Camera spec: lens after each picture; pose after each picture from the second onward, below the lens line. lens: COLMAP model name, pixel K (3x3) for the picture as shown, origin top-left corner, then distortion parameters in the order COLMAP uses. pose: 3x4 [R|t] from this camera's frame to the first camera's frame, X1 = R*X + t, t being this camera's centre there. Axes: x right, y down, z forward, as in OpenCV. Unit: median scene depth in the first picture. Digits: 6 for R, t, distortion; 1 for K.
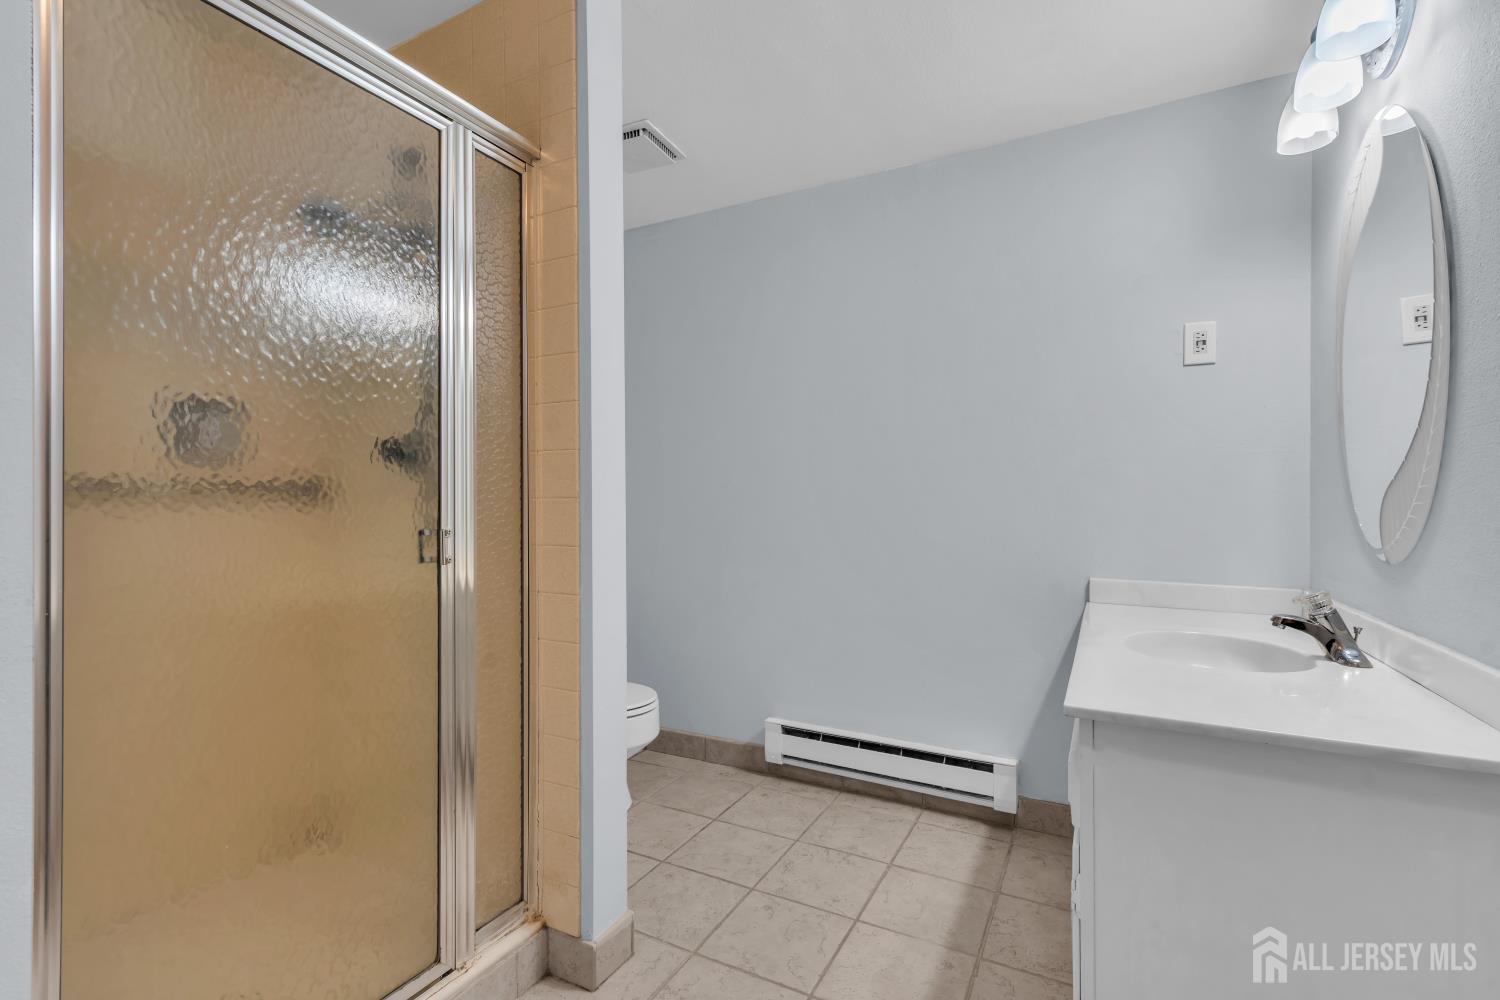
lens RADIAL K [[678.8, 0, 743.1], [0, 678.8, 504.6], [0, 0, 1]] dist [-0.001041, 0.002443]
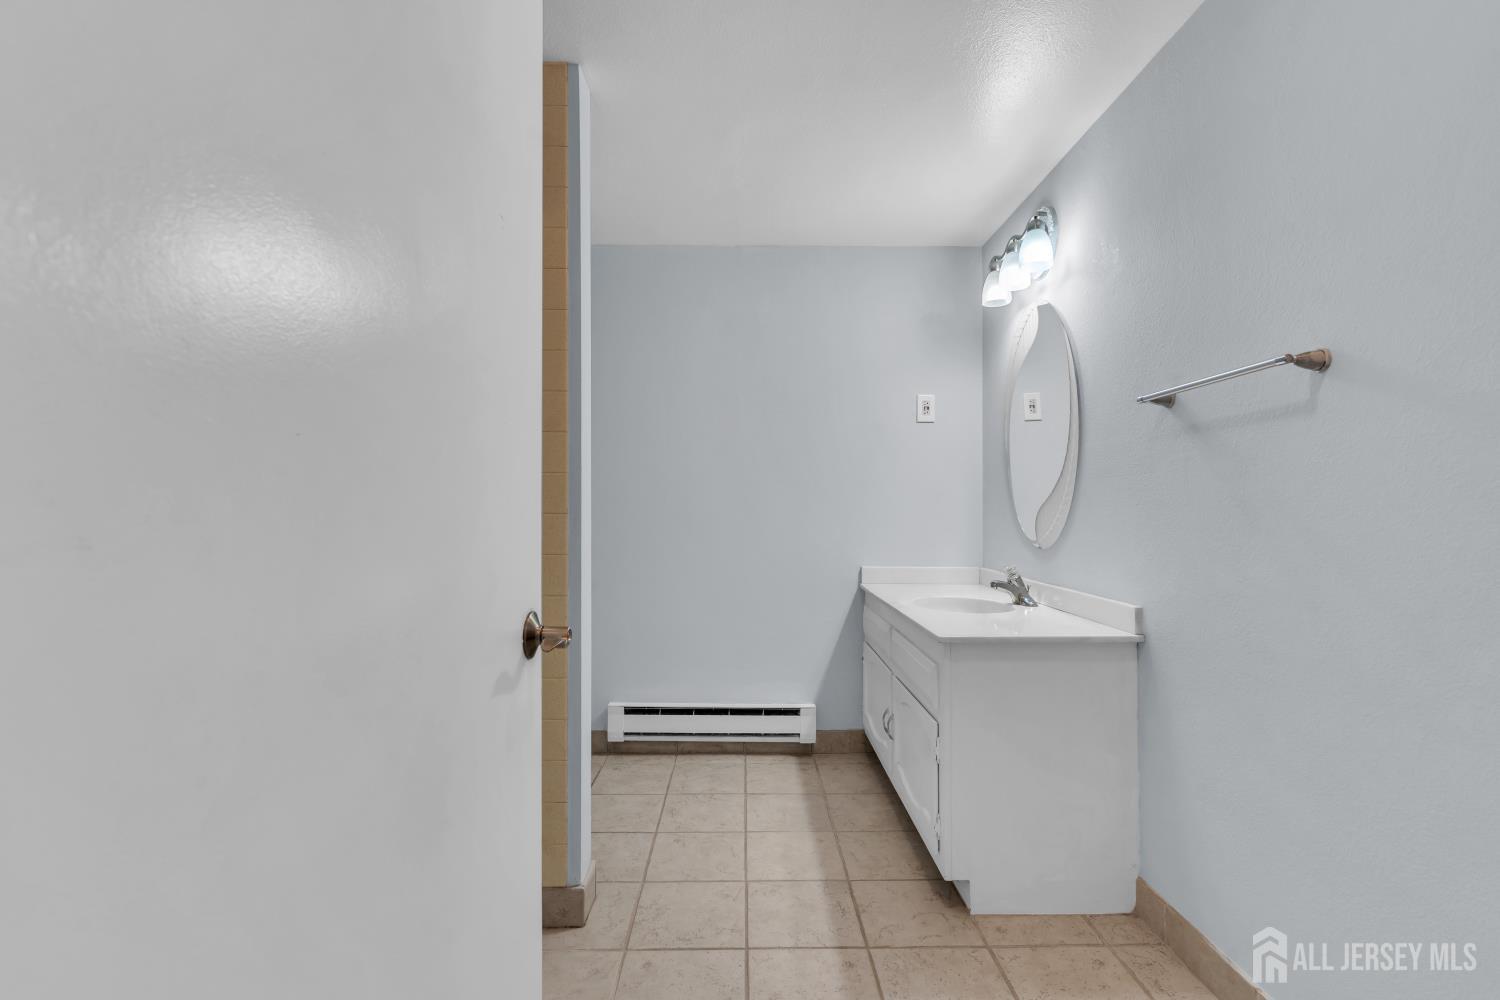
lens RADIAL K [[678.8, 0, 758.4], [0, 678.8, 499.2], [0, 0, 1]] dist [-0.001041, 0.002443]
pose [[0.873288, 0.009149, 0.487118, -0.370538], [-0.002941, 0.999904, -0.013507, -0.011739], [-0.487195, 0.010363, 0.873232, -0.135249]]
